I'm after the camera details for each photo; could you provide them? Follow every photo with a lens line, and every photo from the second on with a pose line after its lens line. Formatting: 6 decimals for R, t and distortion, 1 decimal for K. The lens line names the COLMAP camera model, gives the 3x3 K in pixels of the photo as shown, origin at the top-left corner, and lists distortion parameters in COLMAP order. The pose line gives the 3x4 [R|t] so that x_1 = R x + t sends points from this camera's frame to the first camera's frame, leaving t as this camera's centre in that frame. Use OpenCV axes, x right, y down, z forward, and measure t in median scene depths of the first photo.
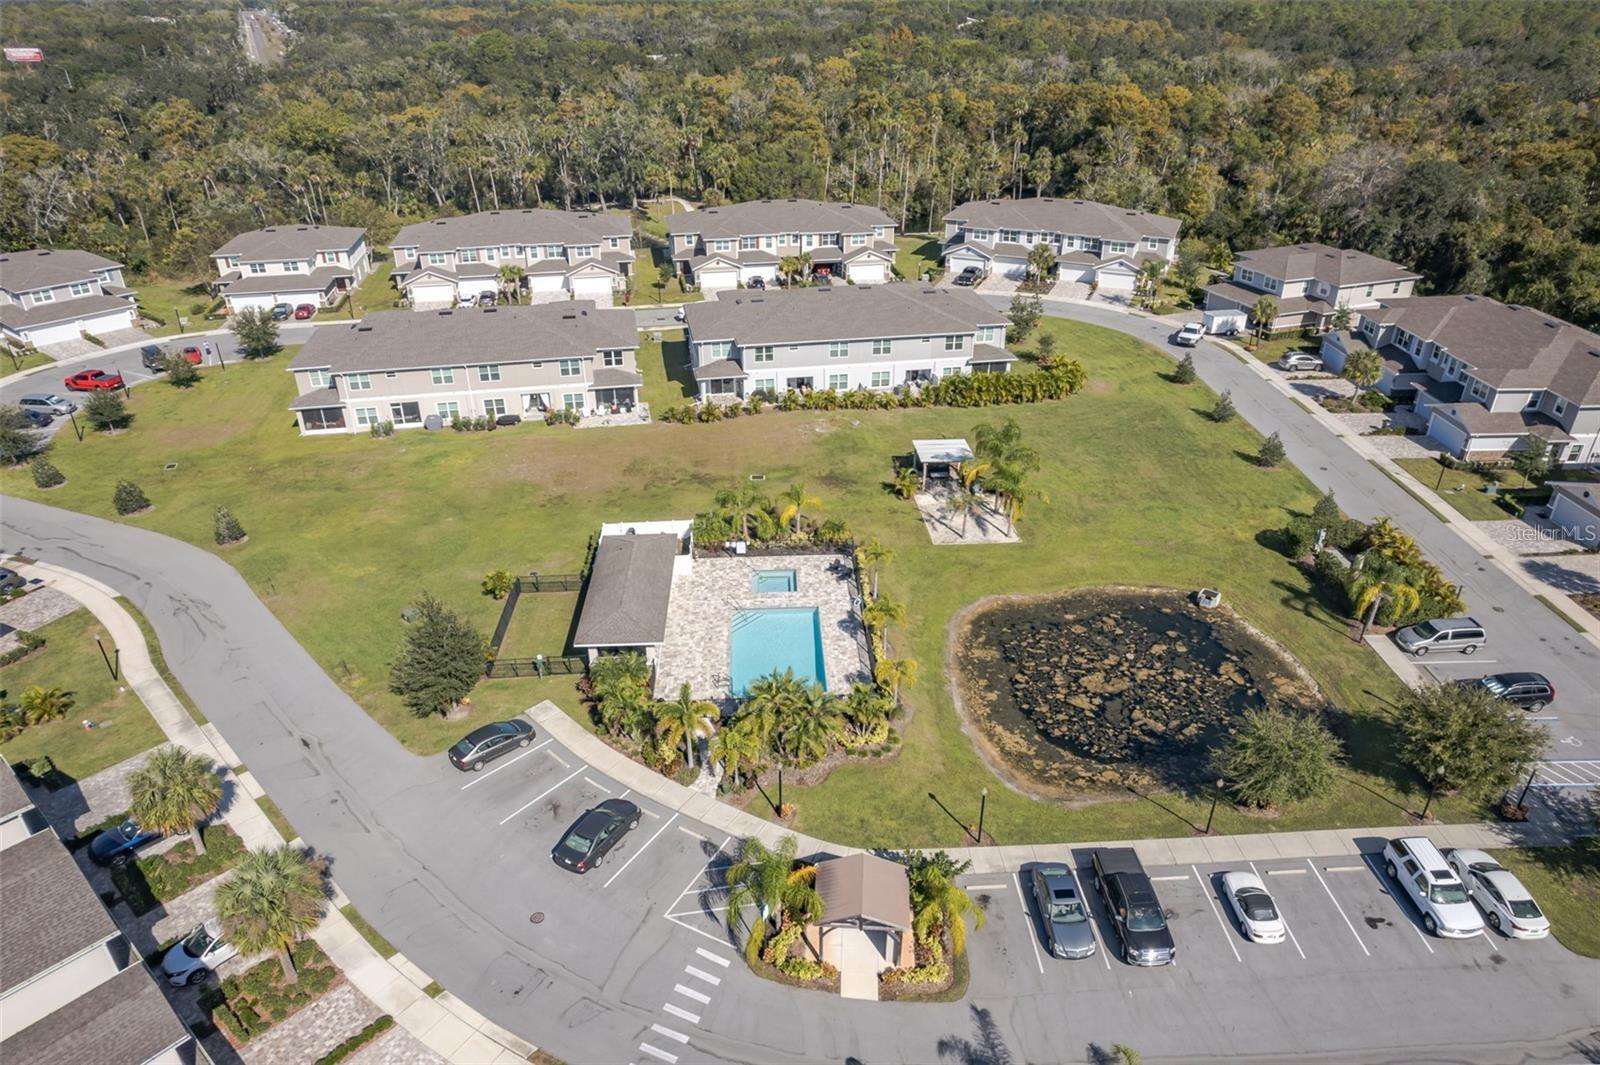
lens RADIAL K [[1008.2, 0, 791.3], [0, 1008.2, 524.6], [0, 0, 1]] dist [-0.028429, 0.011597]
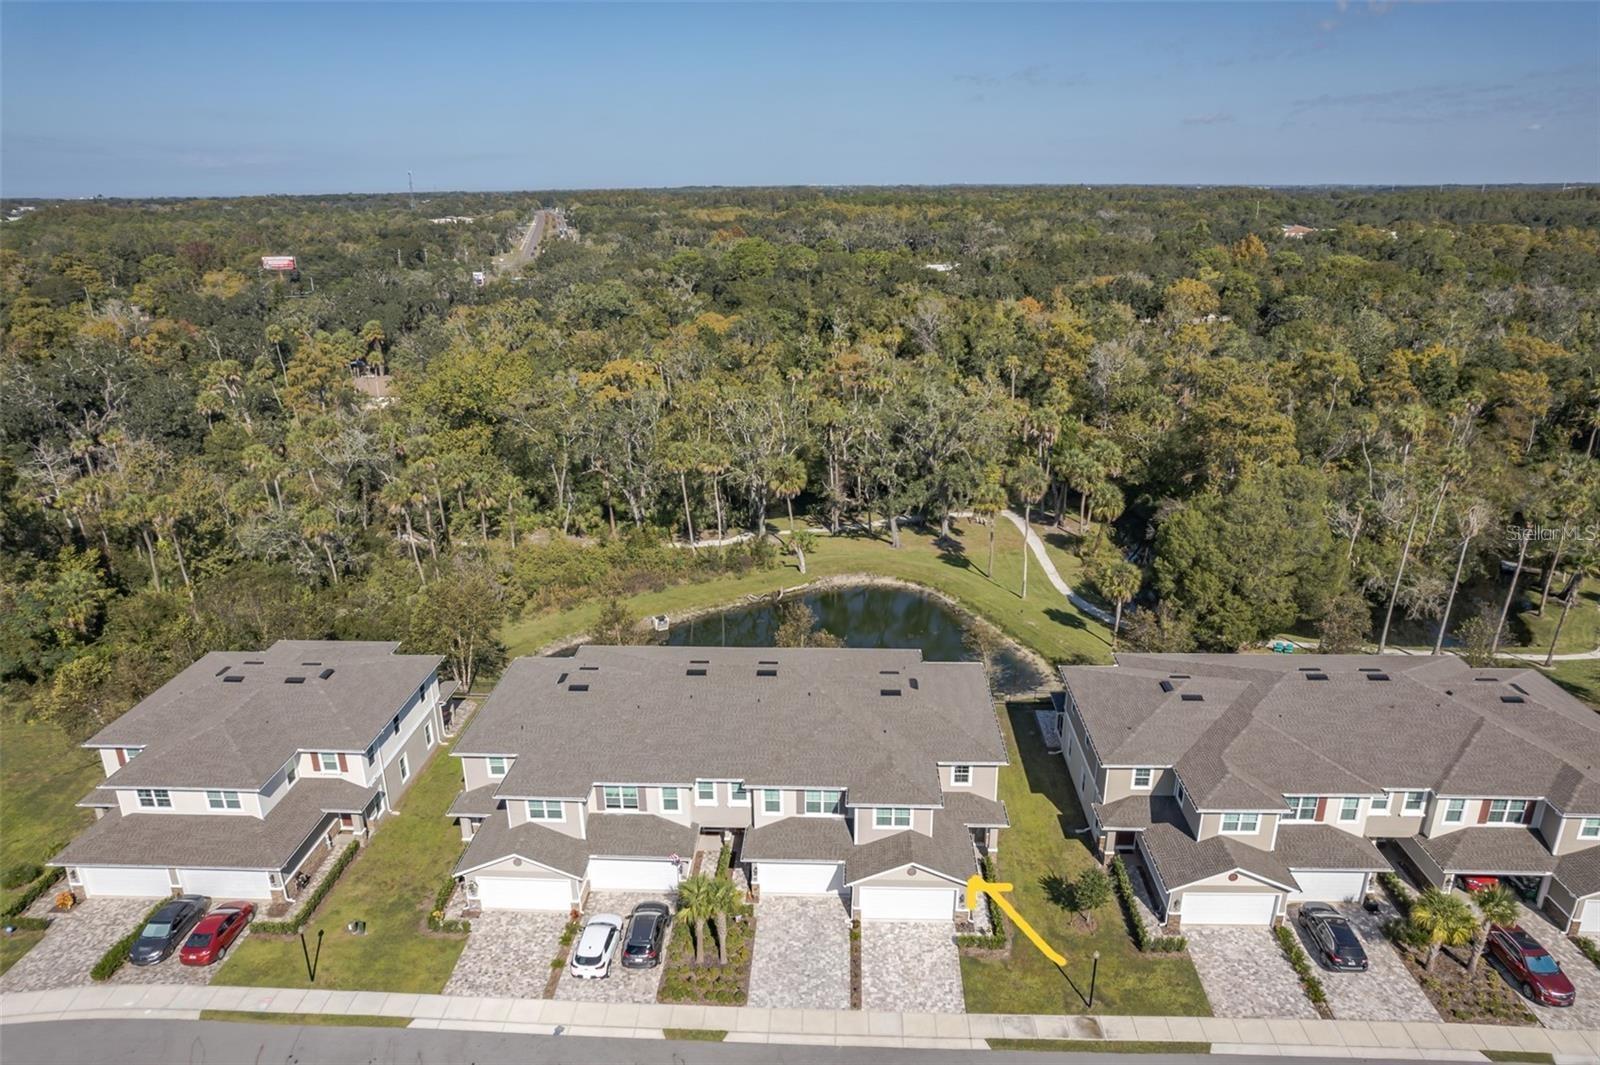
lens RADIAL K [[1008.2, 0, 806.0], [0, 1008.2, 546.8], [0, 0, 1]] dist [-0.028429, 0.011597]
pose [[0.976487, 0.072941, -0.202859, -0.160891], [-0.102366, 0.985049, -0.138563, -0.307790], [0.189720, 0.156071, 0.969355, 0.566392]]
